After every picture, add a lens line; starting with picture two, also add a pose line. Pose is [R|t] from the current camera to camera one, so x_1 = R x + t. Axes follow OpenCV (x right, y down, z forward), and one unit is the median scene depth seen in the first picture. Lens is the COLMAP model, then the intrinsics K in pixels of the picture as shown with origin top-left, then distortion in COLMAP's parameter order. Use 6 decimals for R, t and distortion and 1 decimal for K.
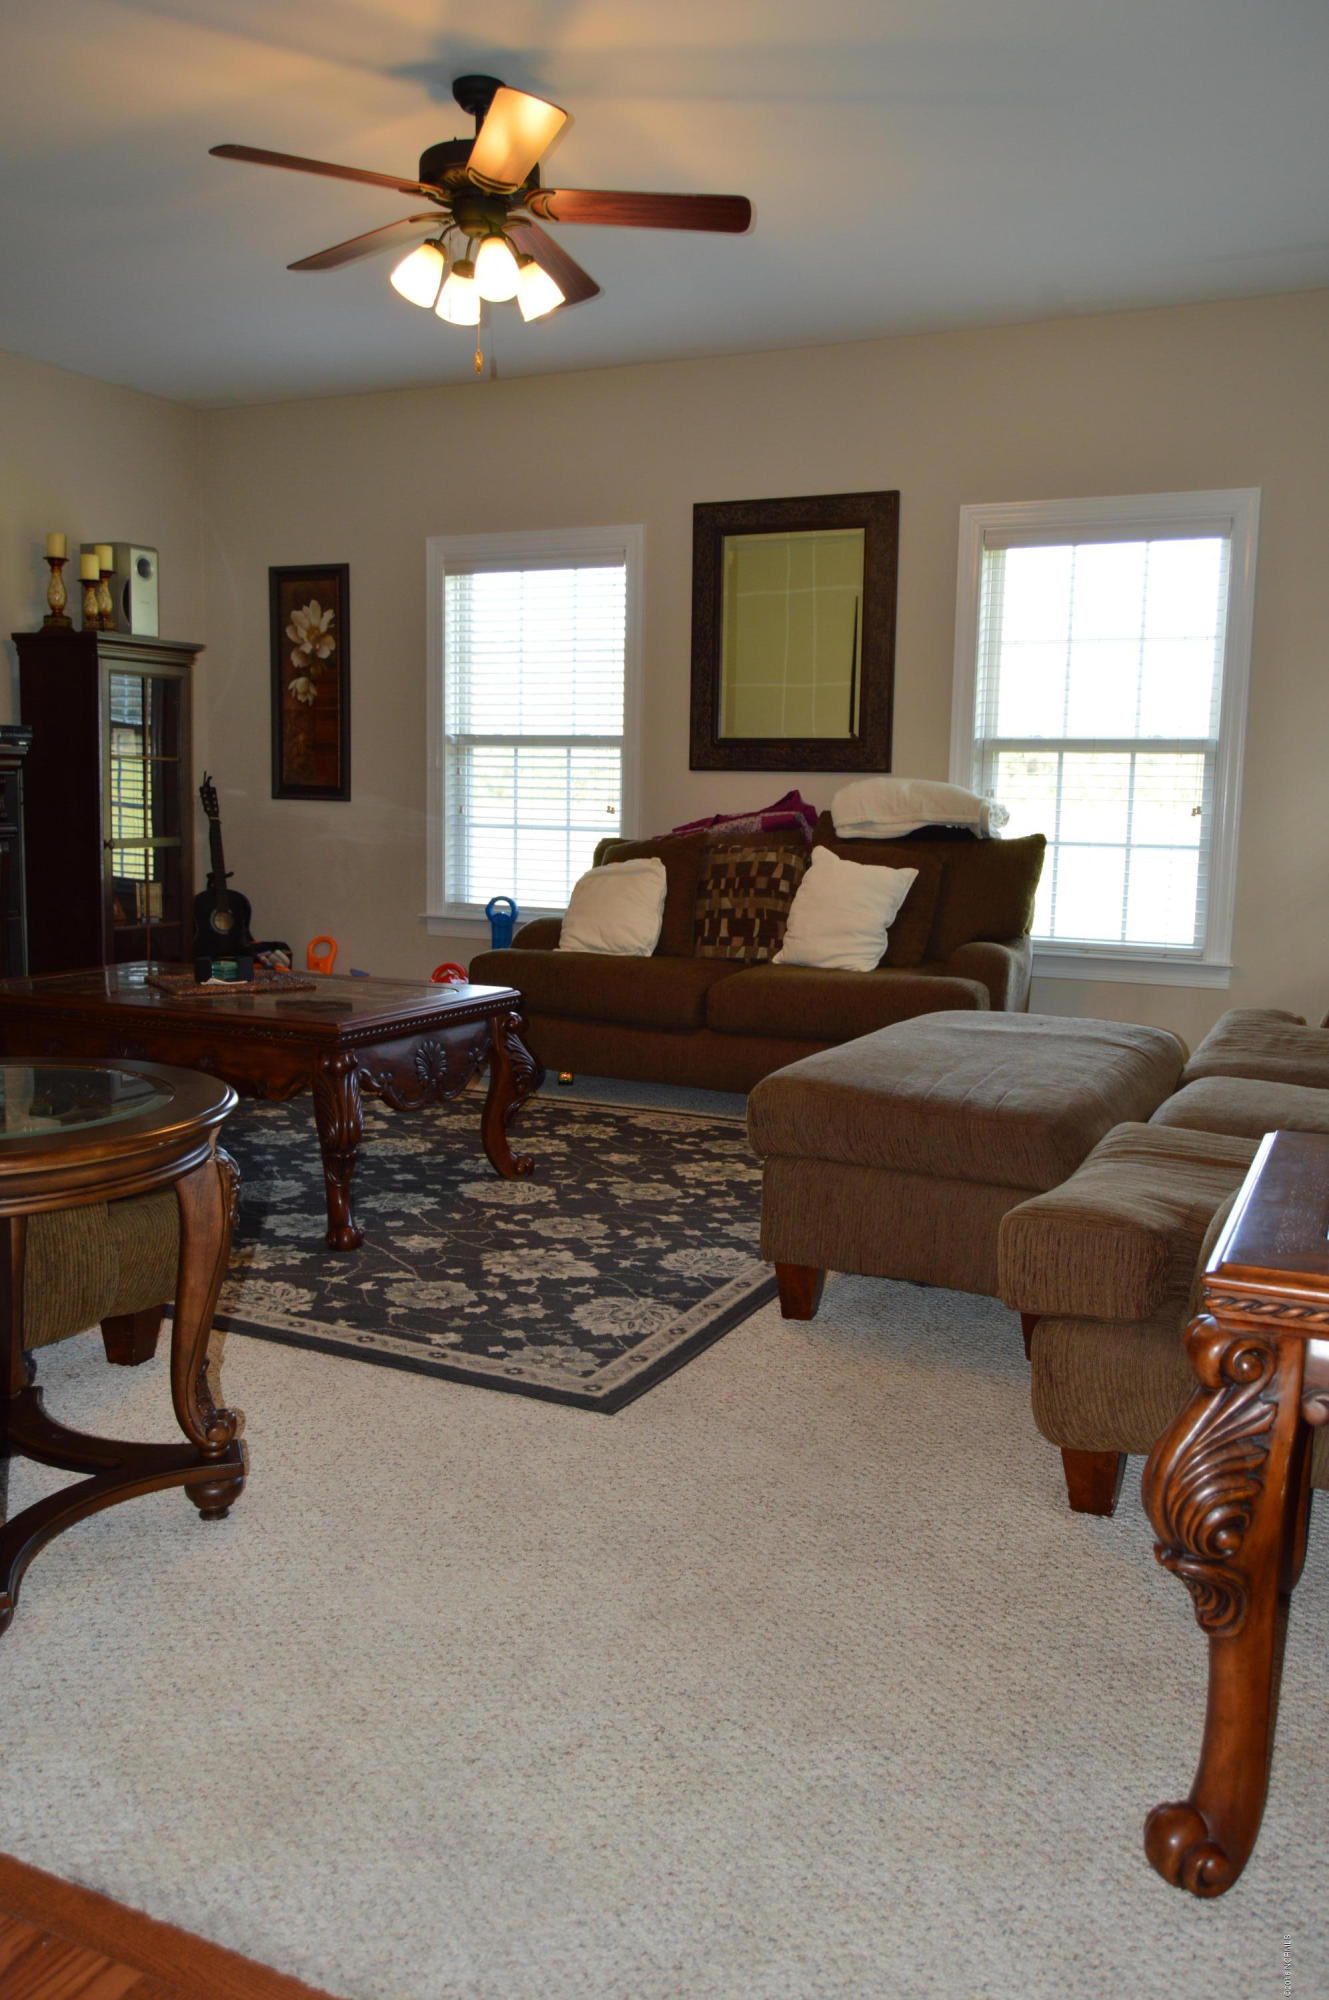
lens RADIAL K [[1528.0, 0, 664.5], [0, 1528.0, 1000.0], [0, 0, 1]] dist [-0.000896, -0.003397]
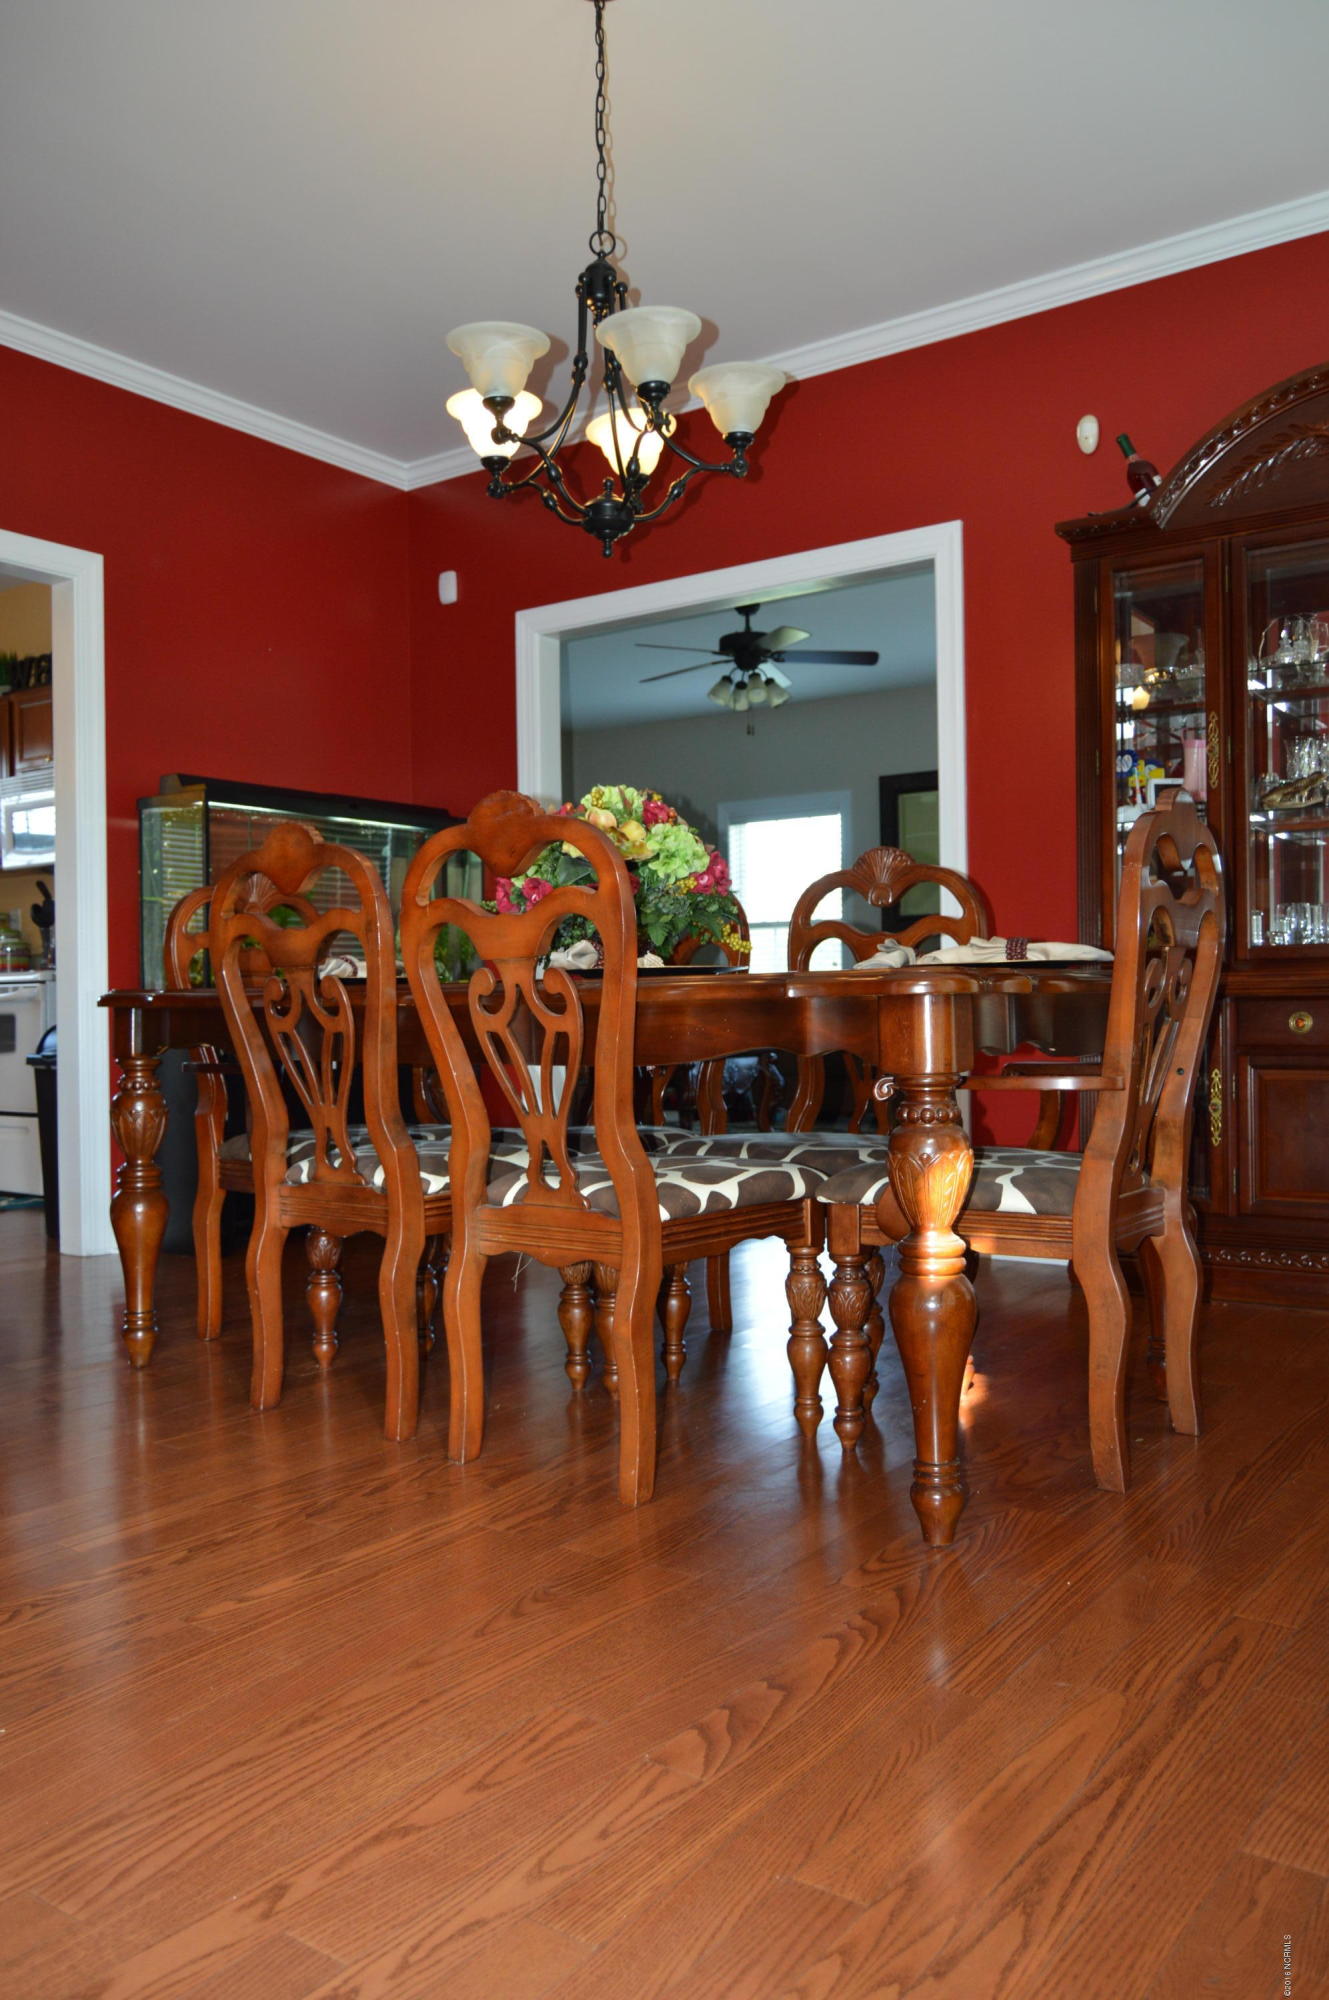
lens RADIAL K [[1550.0, 0, 664.5], [0, 1550.0, 1000.0], [0, 0, 1]] dist [-0.006152, 0.001564]
pose [[0.983537, -0.037863, -0.176695, 0.124265], [0.015394, 0.991803, -0.126845, 0.194942], [0.180050, 0.122037, 0.976058, -1.024256]]
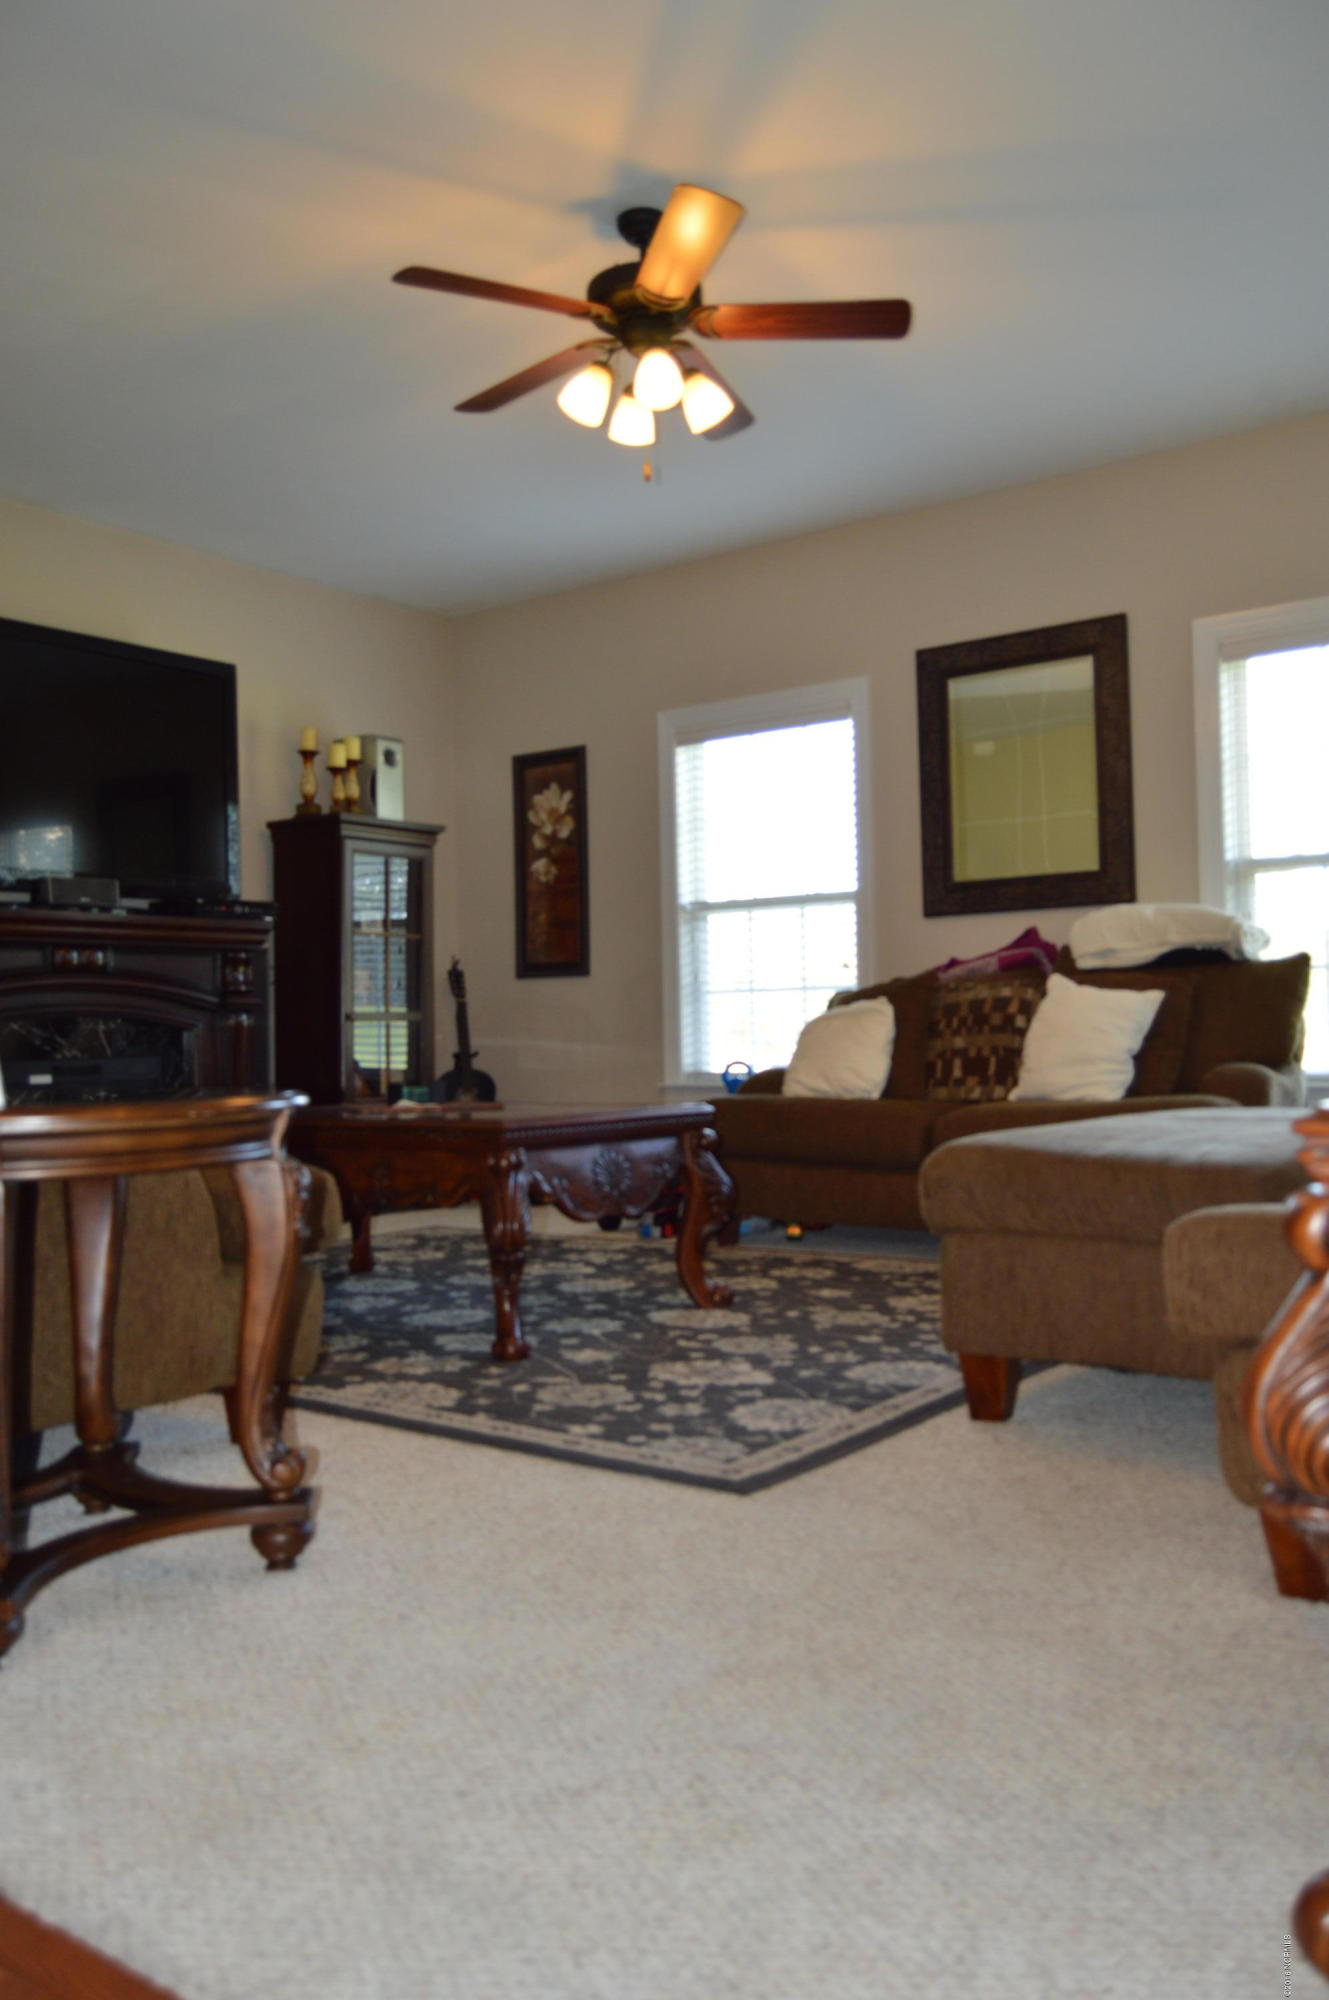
lens RADIAL K [[1550.0, 0, 664.5], [0, 1550.0, 1000.0], [0, 0, 1]] dist [-0.006152, 0.001564]
pose [[0.981747, -0.041830, -0.185535, 0.057567], [0.013988, 0.988753, -0.148903, 0.071803], [0.189677, 0.143590, 0.971290, 0.049574]]
